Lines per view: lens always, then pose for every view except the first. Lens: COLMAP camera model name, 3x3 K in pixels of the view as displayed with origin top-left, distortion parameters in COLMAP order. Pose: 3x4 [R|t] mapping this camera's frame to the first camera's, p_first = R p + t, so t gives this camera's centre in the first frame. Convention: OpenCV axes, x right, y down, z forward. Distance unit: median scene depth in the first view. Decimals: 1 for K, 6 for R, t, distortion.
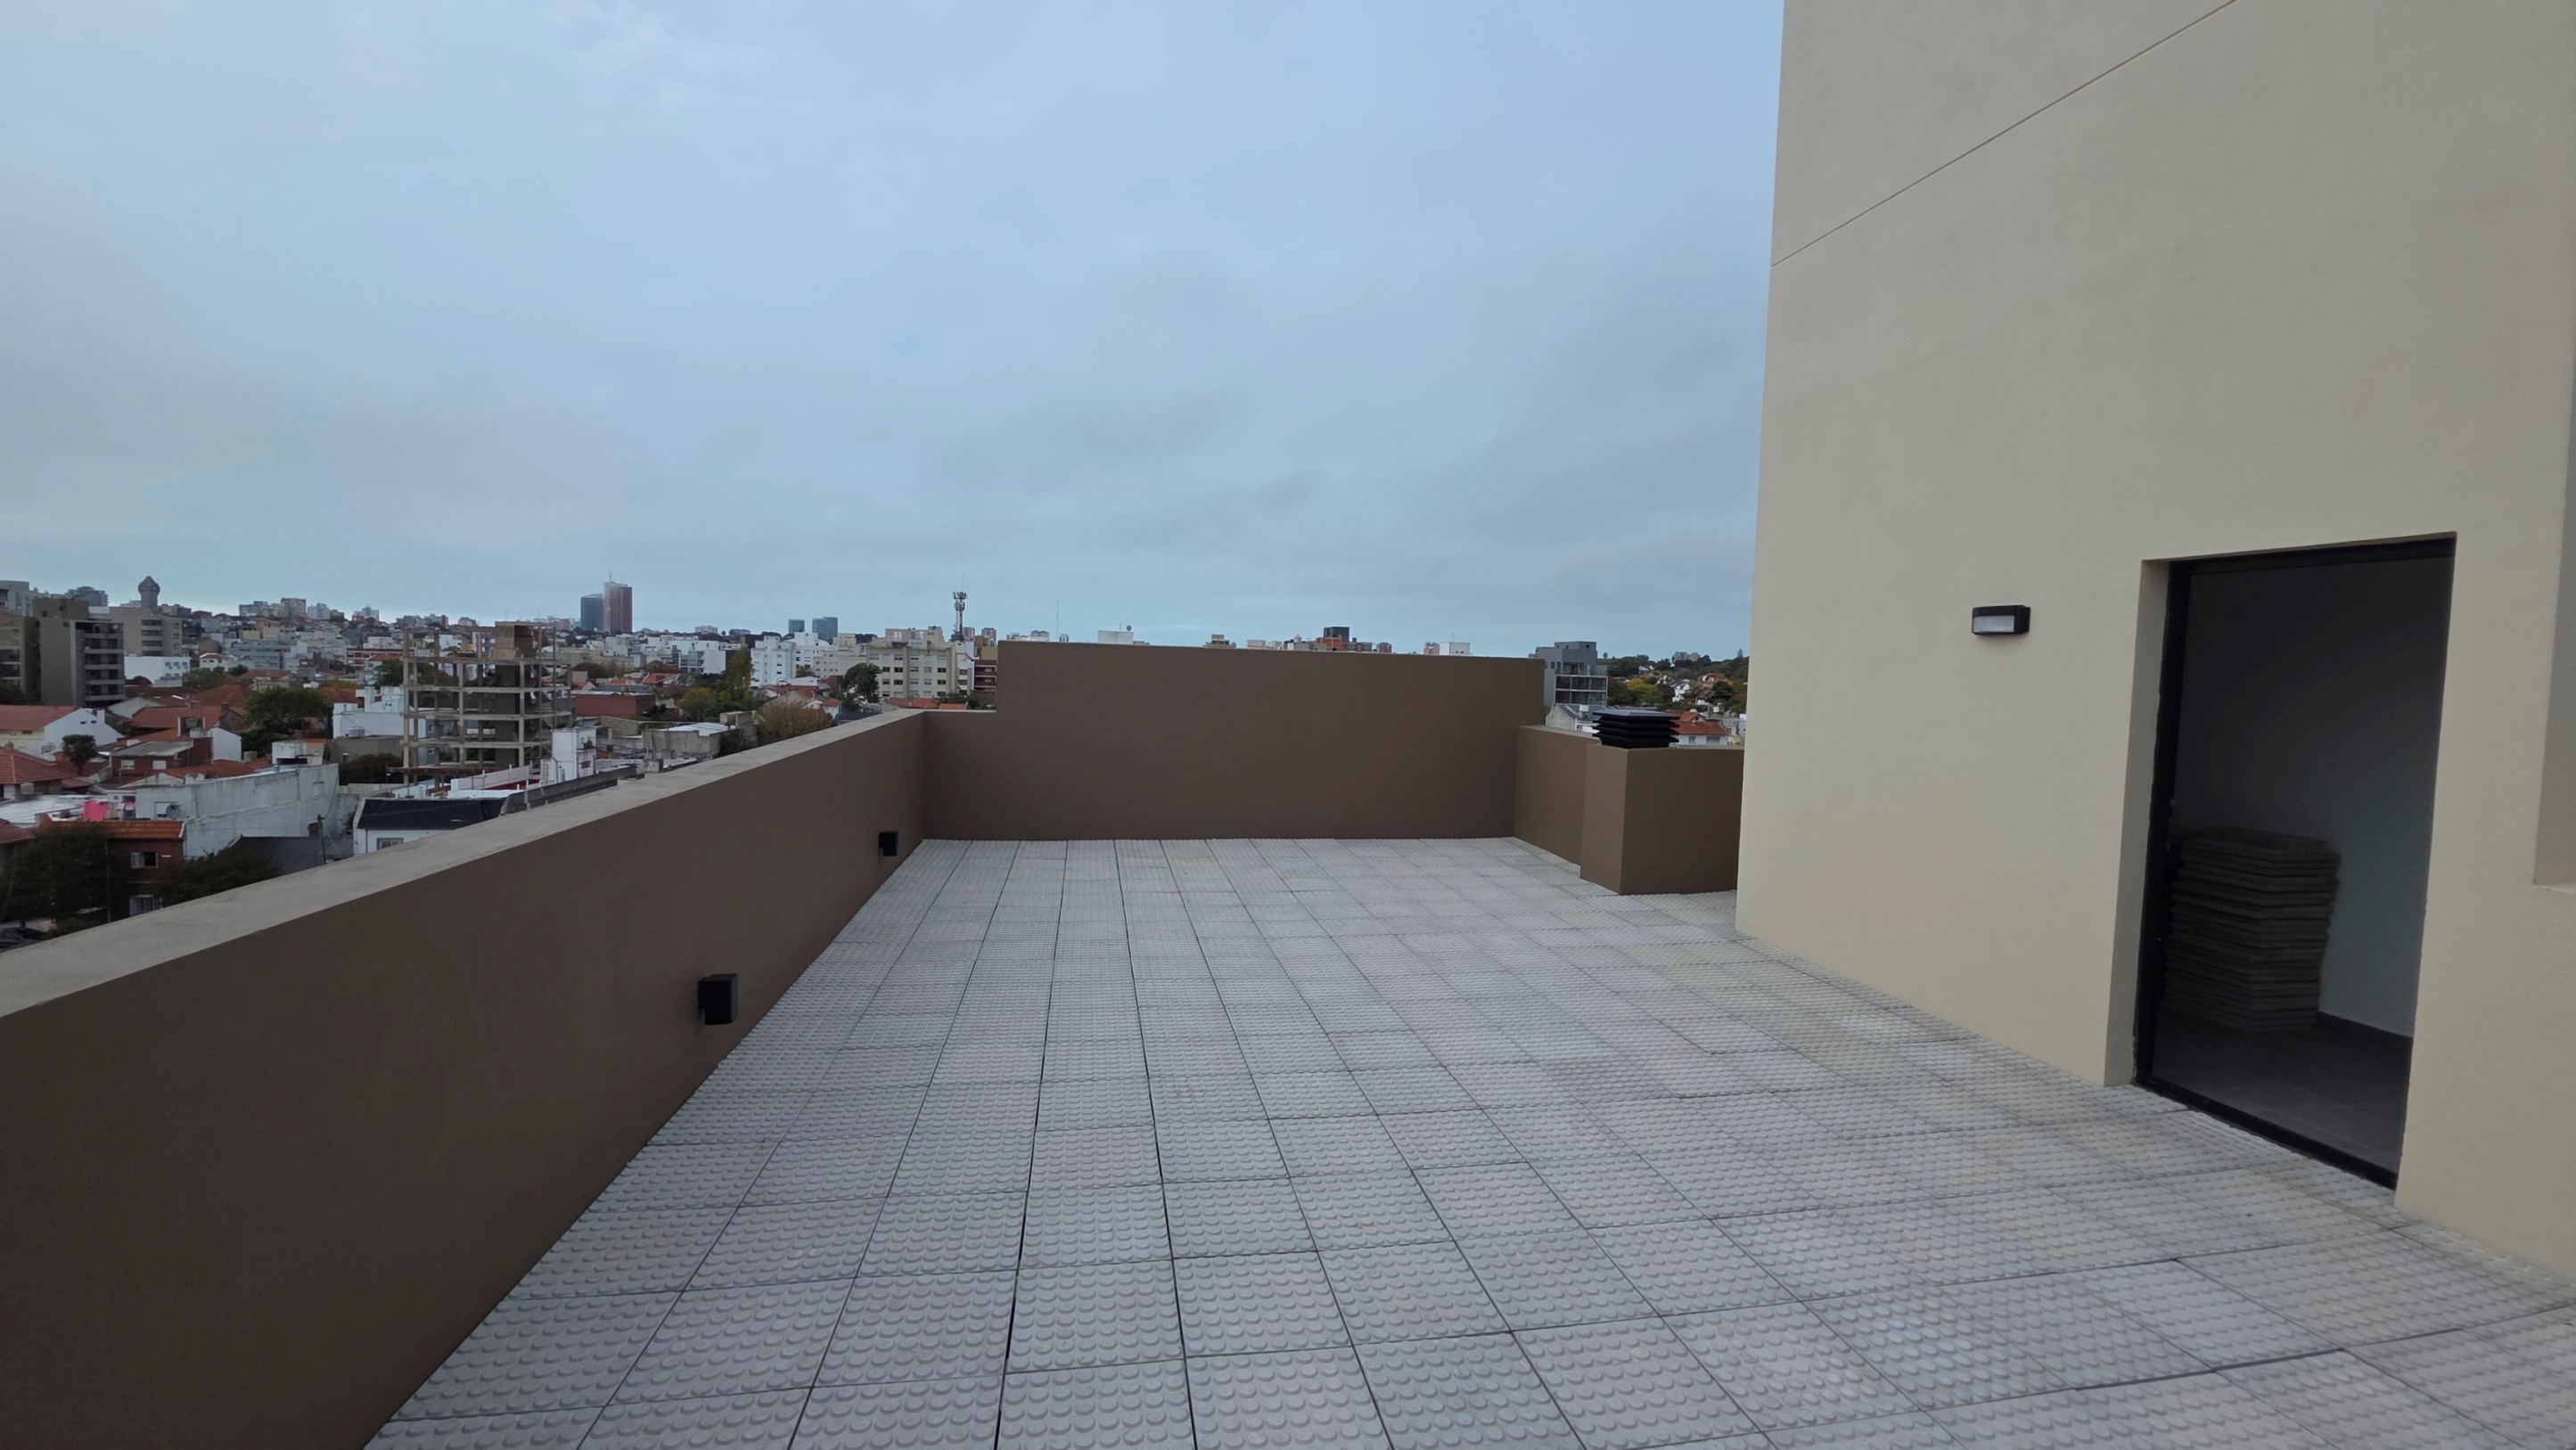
lens RADIAL K [[1022.9, 0, 1287.8], [0, 1022.9, 712.5], [0, 0, 1]] dist [0.014151, -0.008300]
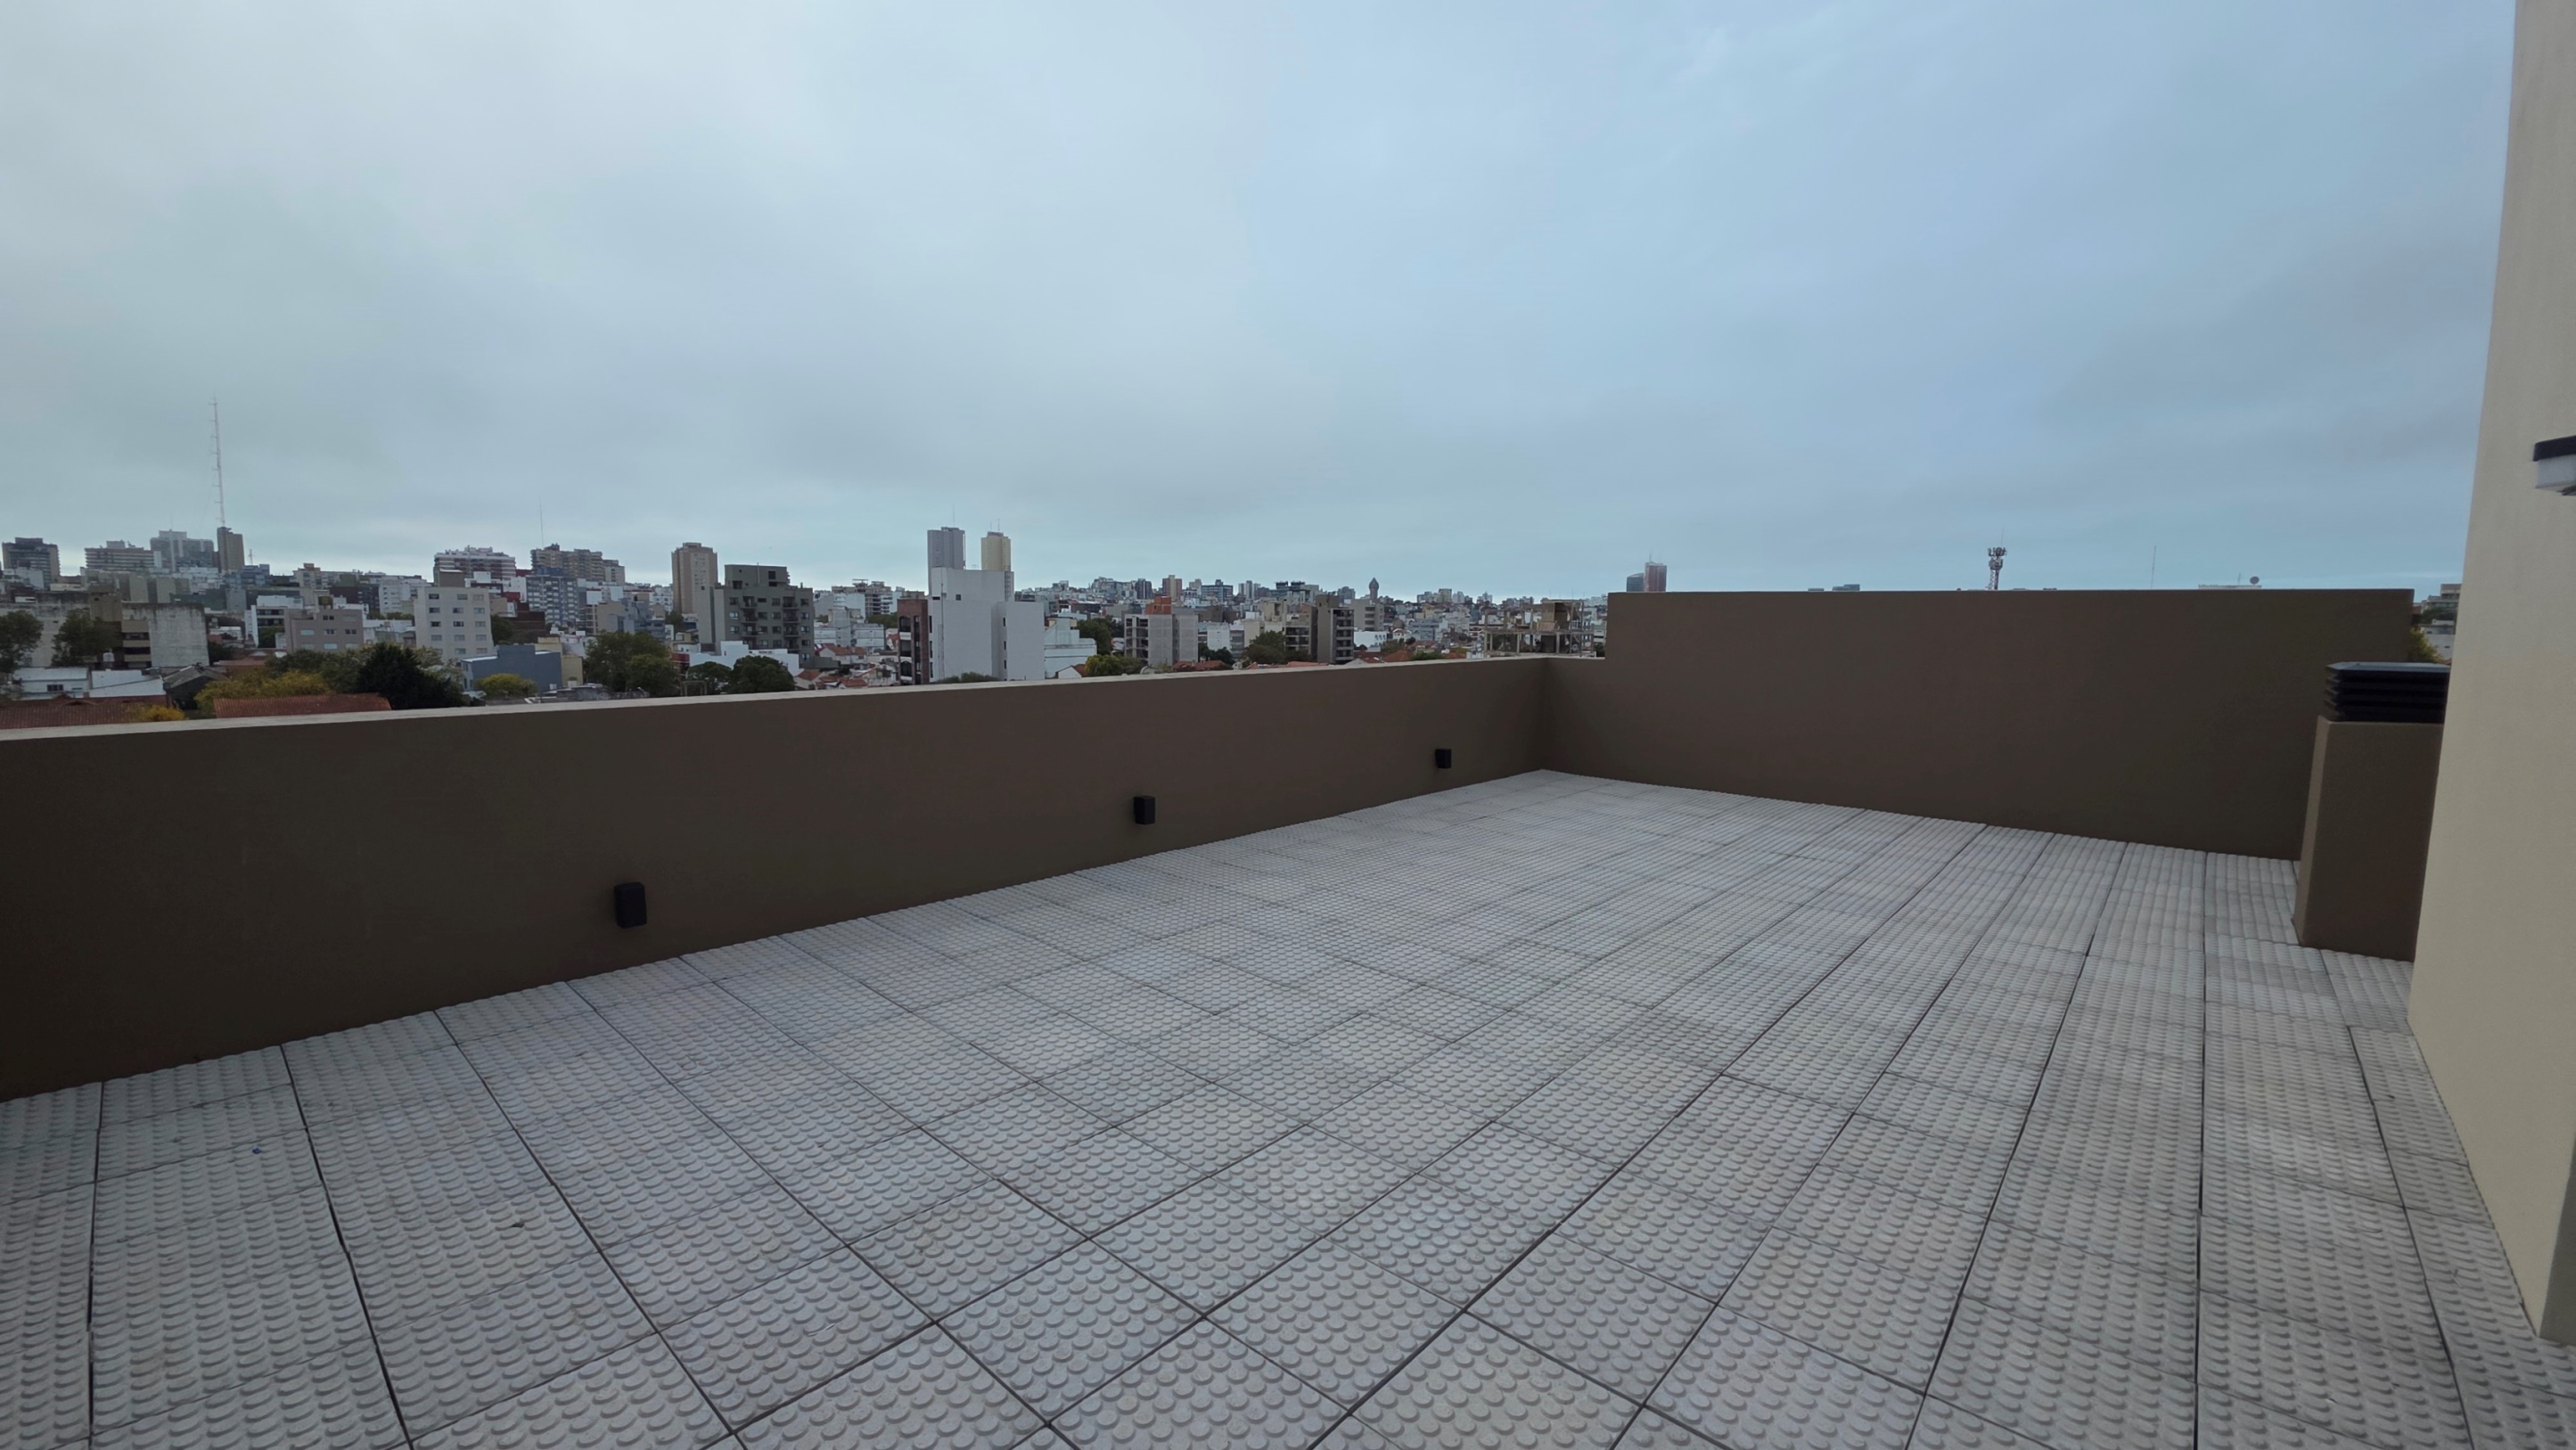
lens RADIAL K [[1022.9, 0, 1287.8], [0, 1022.9, 712.5], [0, 0, 1]] dist [0.014151, -0.008300]
pose [[0.604518, 0.054065, -0.794755, 0.614389], [-0.030782, 0.998534, 0.044515, 0.030172], [0.795996, -0.002446, 0.605296, 0.132723]]
